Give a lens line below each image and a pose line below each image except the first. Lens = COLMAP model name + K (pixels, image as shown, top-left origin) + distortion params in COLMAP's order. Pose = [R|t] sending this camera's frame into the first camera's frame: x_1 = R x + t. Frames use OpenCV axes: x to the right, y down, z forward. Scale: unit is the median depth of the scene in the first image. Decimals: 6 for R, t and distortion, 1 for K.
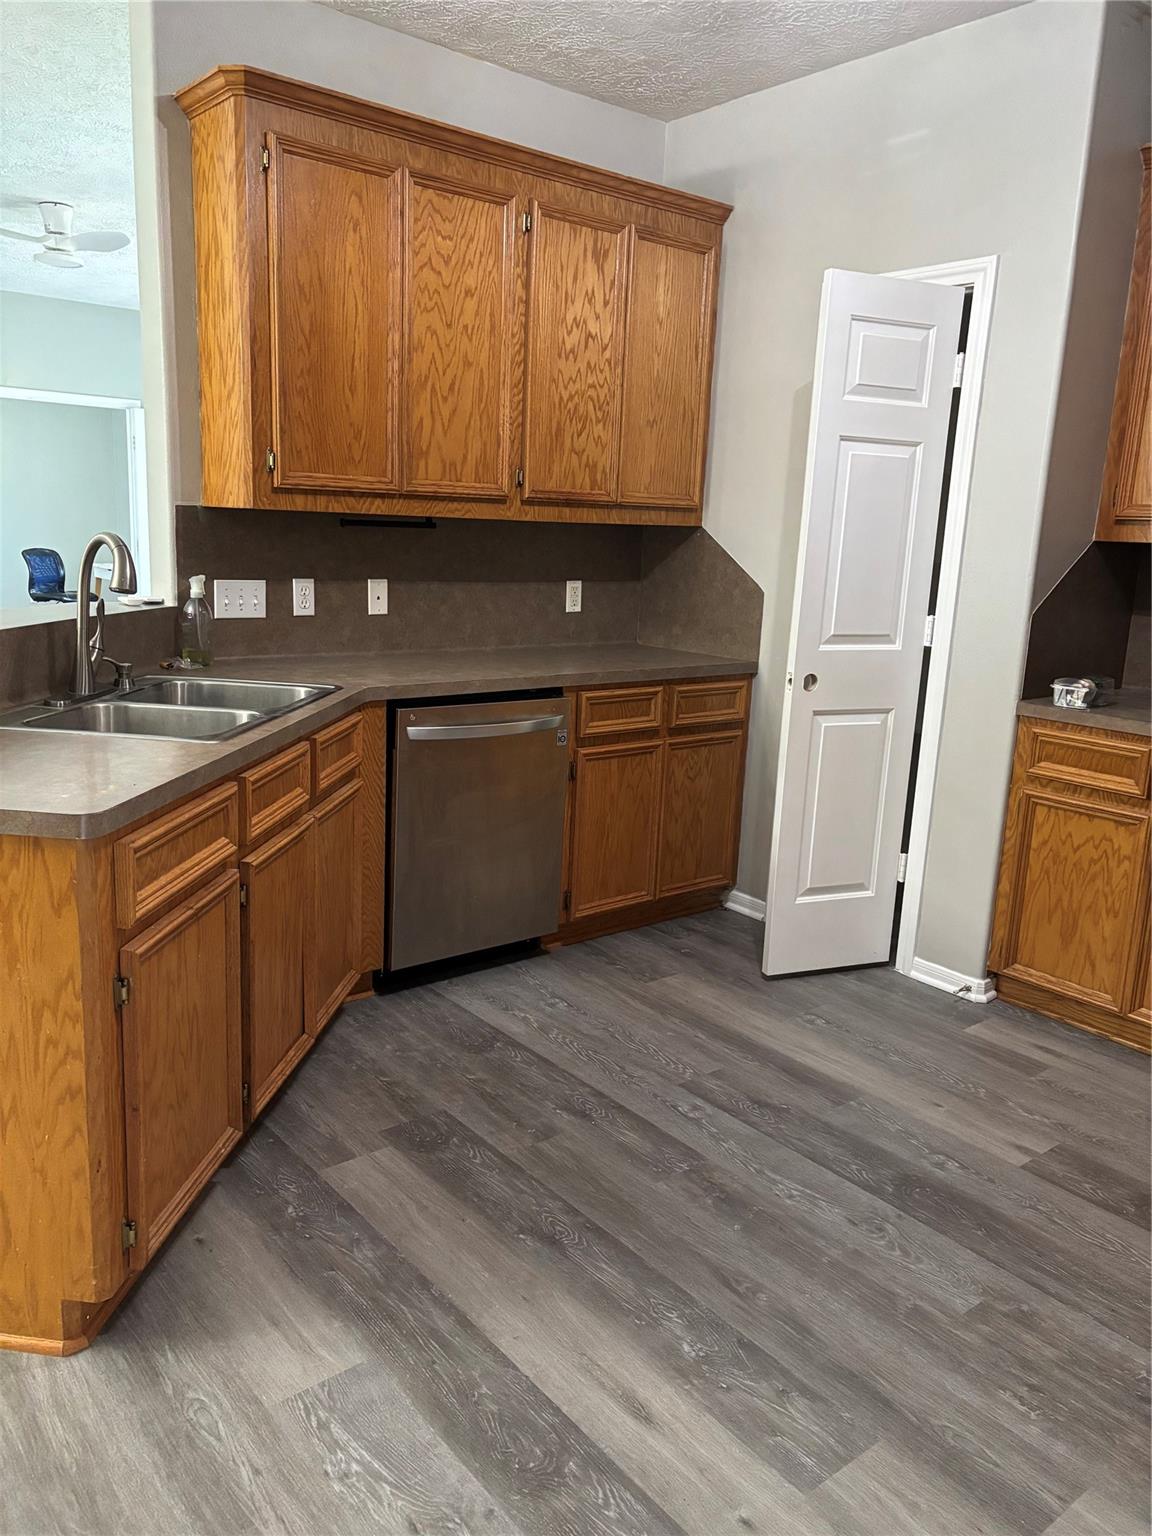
lens RADIAL K [[1161.4, 0, 570.2], [0, 1161.4, 769.9], [0, 0, 1]] dist [0.032929, -0.007417]
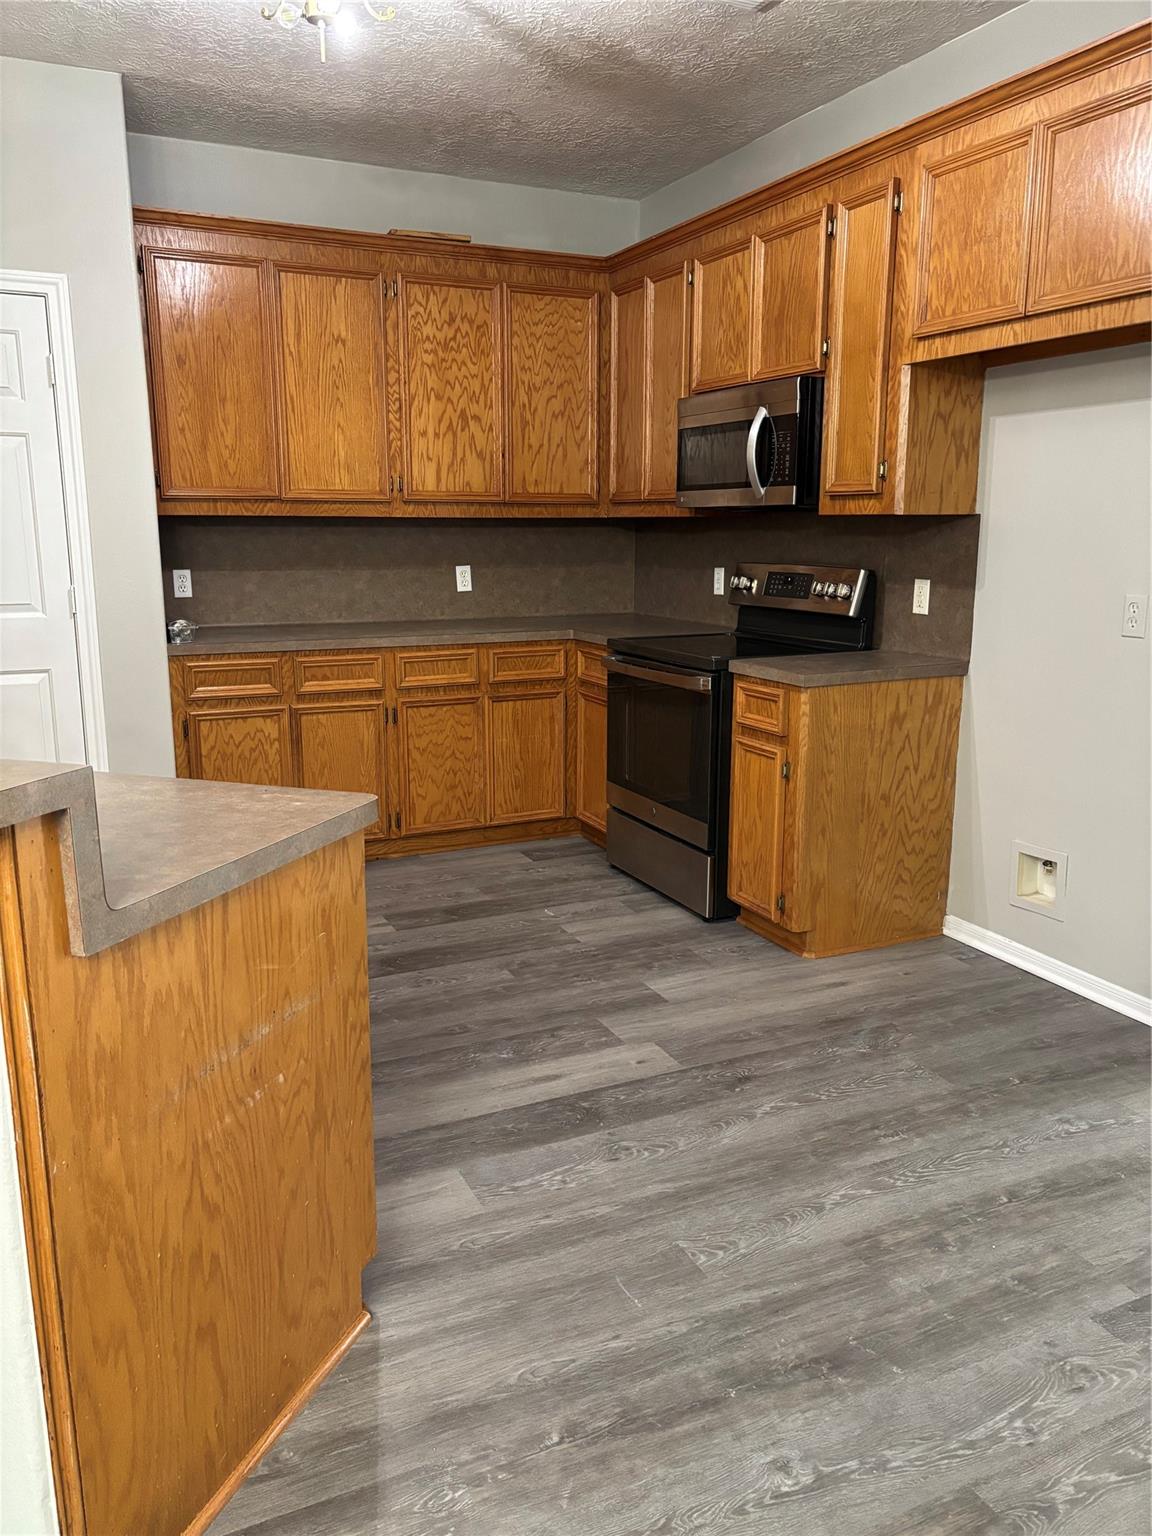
lens RADIAL K [[1161.4, 0, 570.2], [0, 1161.4, 769.9], [0, 0, 1]] dist [0.032929, -0.007417]
pose [[0.229813, -0.243999, 0.942152, -1.154532], [0.211144, 0.957506, 0.196472, -0.134909], [-0.950055, 0.153778, 0.271566, 0.425834]]
